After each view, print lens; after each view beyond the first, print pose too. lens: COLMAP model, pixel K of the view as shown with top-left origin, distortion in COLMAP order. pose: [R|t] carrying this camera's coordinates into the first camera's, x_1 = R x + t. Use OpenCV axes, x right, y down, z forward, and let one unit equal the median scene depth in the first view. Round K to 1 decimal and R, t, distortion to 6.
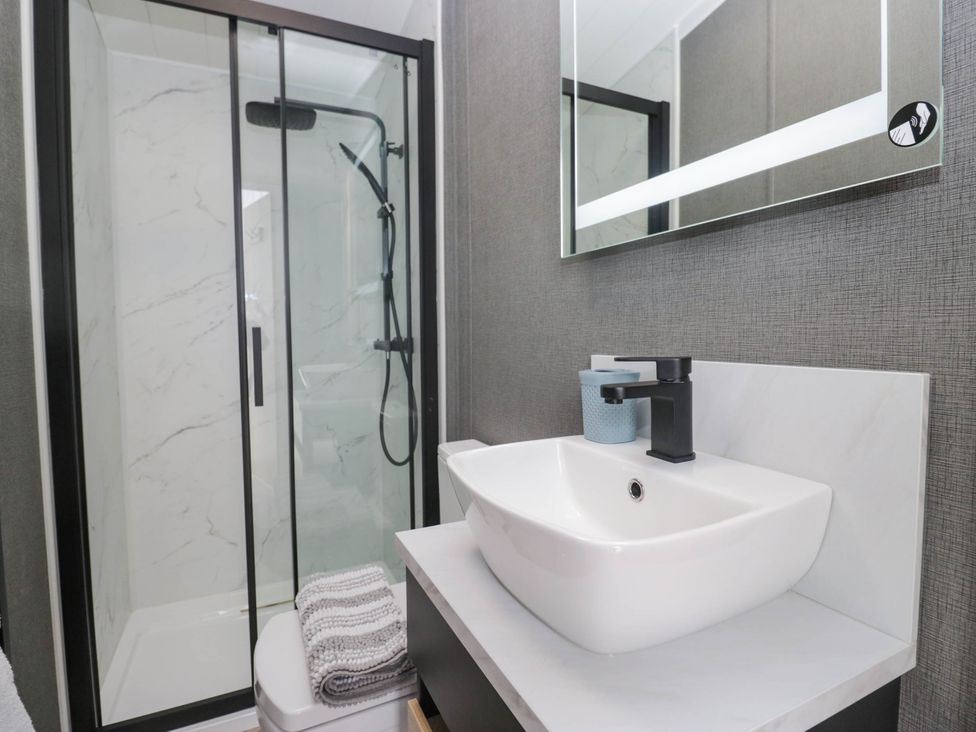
lens RADIAL K [[507.6, 0, 488.0], [0, 507.6, 362.5], [0, 0, 1]] dist [-0.001861, -0.006353]
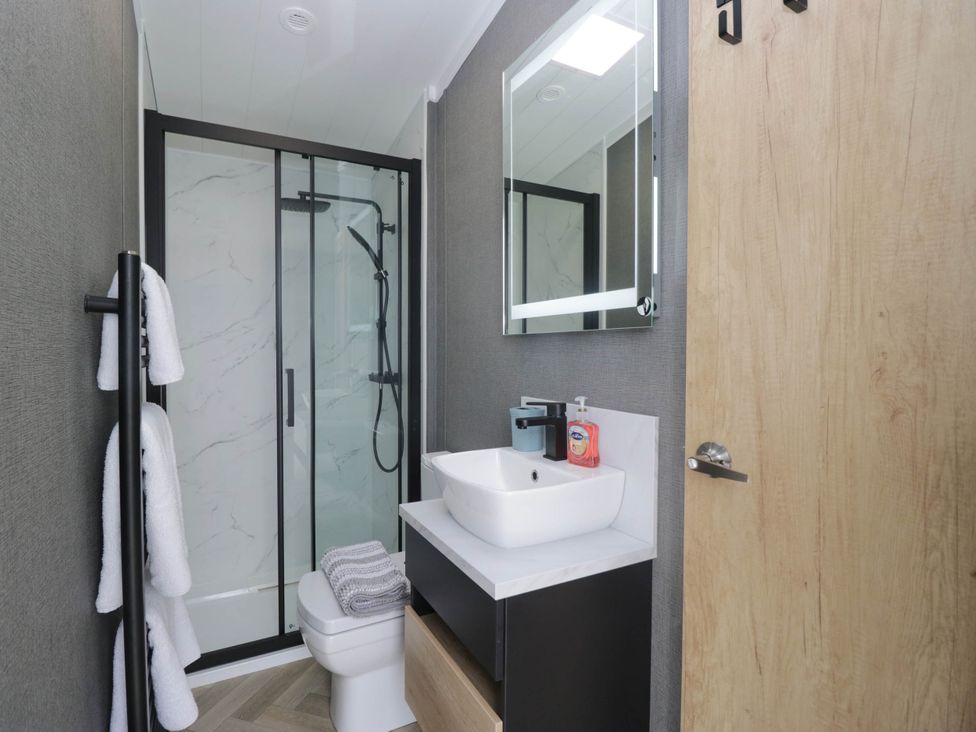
lens RADIAL K [[507.6, 0, 489.9], [0, 507.6, 365.2], [0, 0, 1]] dist [-0.001861, -0.006353]
pose [[0.998579, 0.009875, 0.052368, 0.013323], [-0.008570, 0.999649, -0.025085, -0.044944], [-0.052597, 0.024600, 0.998313, -0.366297]]
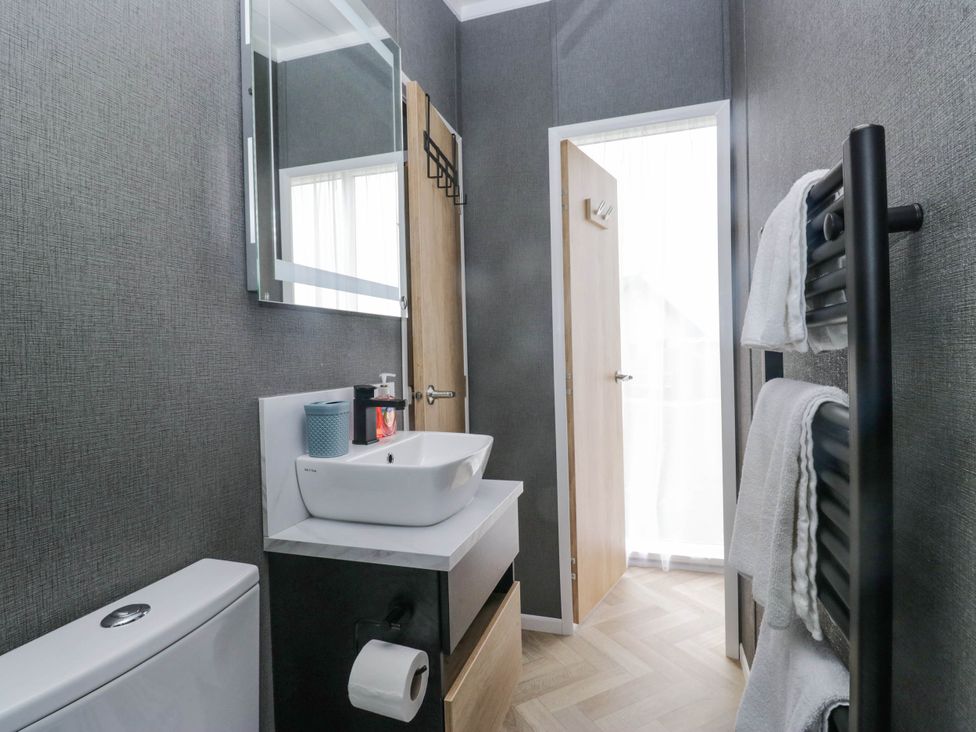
lens RADIAL K [[507.6, 0, 489.0], [0, 507.6, 363.1], [0, 0, 1]] dist [-0.001861, -0.006353]
pose [[-0.719380, 0.014521, 0.694465, -0.531967], [0.055141, 0.997820, 0.036255, -0.058478], [-0.692425, 0.064374, -0.718612, 0.890879]]
